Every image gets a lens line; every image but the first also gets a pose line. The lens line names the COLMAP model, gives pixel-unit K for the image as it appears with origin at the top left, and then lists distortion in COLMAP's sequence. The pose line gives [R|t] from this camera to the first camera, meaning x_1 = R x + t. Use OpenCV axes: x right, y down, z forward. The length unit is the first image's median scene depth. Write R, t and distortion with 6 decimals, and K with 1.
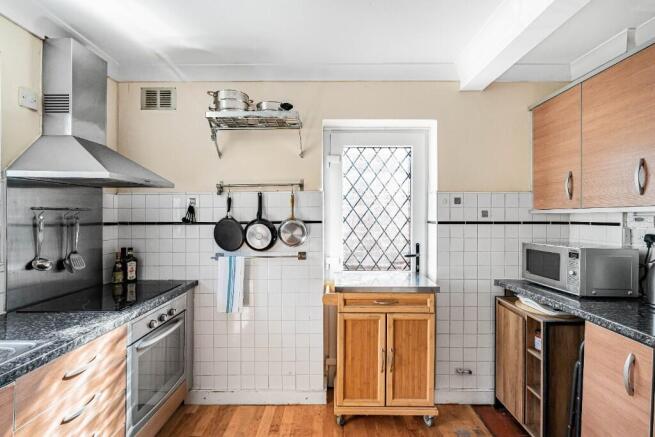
lens RADIAL K [[299.6, 0, 329.4], [0, 299.6, 215.4], [0, 0, 1]] dist [0.002649, 0.000472]
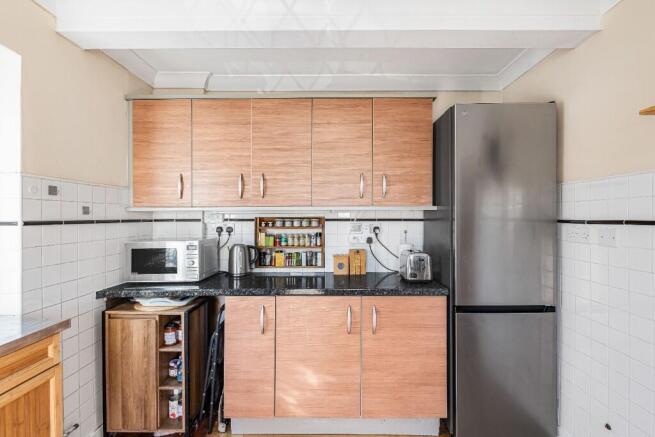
lens RADIAL K [[299.6, 0, 325.5], [0, 299.6, 216.5], [0, 0, 1]] dist [0.002649, 0.000472]
pose [[-0.010122, -0.002356, 0.999946, -0.269429], [-0.000189, 0.999997, 0.002354, 0.008714], [-0.999949, -0.000165, -0.010123, 0.396060]]
